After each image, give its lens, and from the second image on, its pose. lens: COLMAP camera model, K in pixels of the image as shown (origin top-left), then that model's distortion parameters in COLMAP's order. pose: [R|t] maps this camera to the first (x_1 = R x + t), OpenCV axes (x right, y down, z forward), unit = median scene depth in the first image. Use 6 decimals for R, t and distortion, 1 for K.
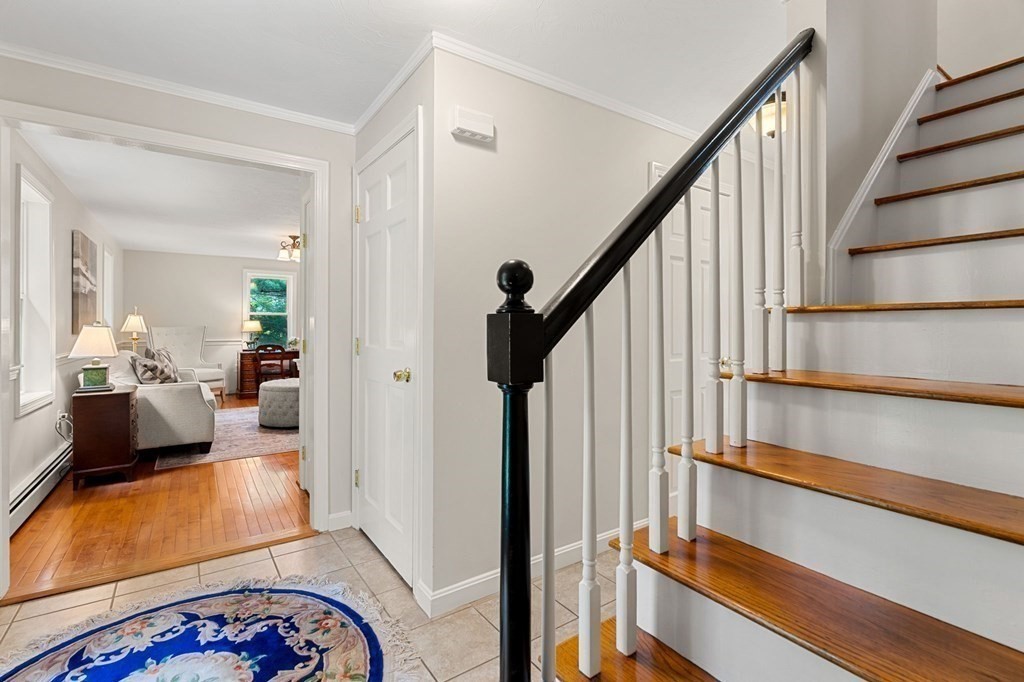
lens RADIAL K [[466.9, 0, 504.3], [0, 466.9, 327.5], [0, 0, 1]] dist [-0.002960, -0.000376]
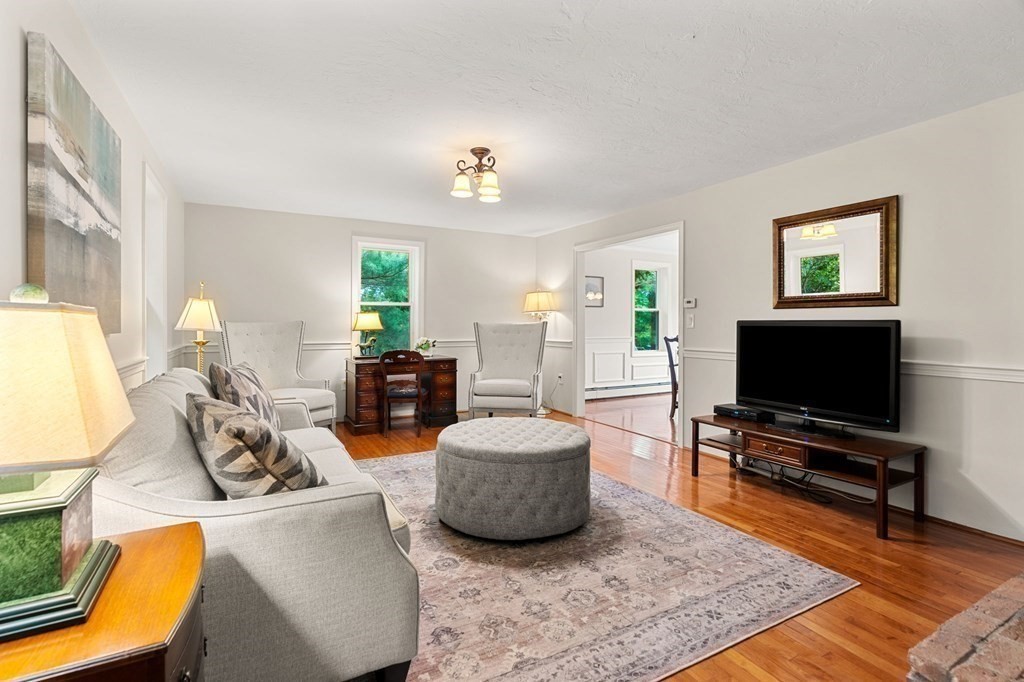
lens RADIAL K [[466.9, 0, 504.3], [0, 466.9, 327.5], [0, 0, 1]] dist [-0.002960, -0.000376]
pose [[0.995279, 0.000885, -0.097047, -0.397590], [-0.000487, 0.999991, 0.004130, 0.003955], [0.097050, -0.004064, 0.995271, 0.505960]]
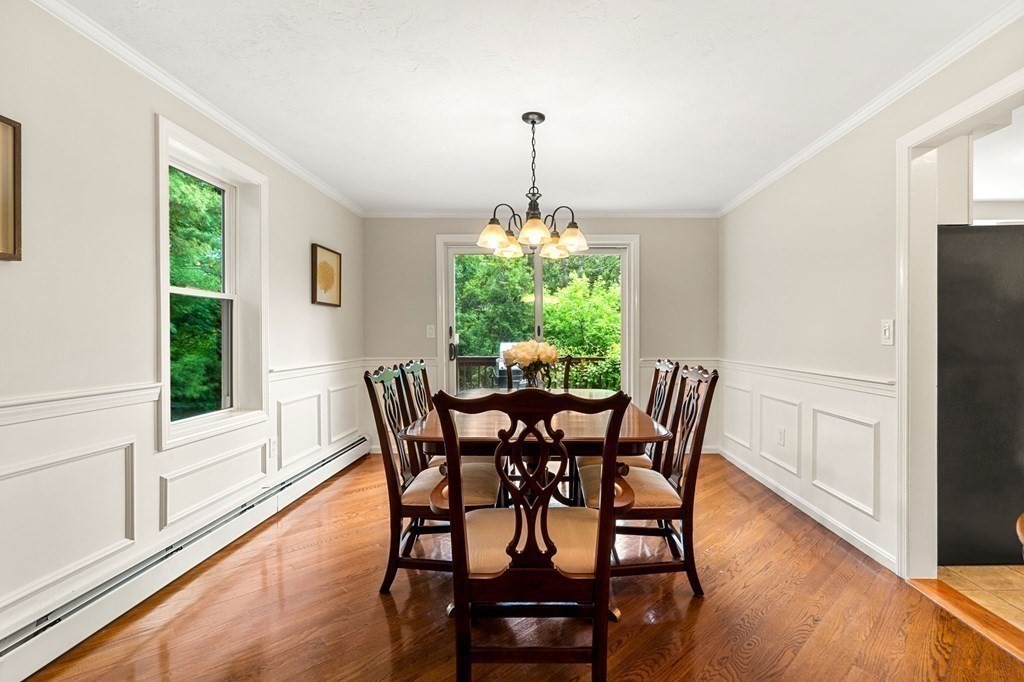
lens RADIAL K [[460.7, 0, 528.2], [0, 460.7, 337.7], [0, 0, 1]] dist [-0.039297, 0.000098]
pose [[0.593341, -0.004438, 0.804939, -0.282301], [0.004724, 0.999987, 0.002031, 0.000875], [-0.804938, 0.002597, 0.593354, 1.392927]]
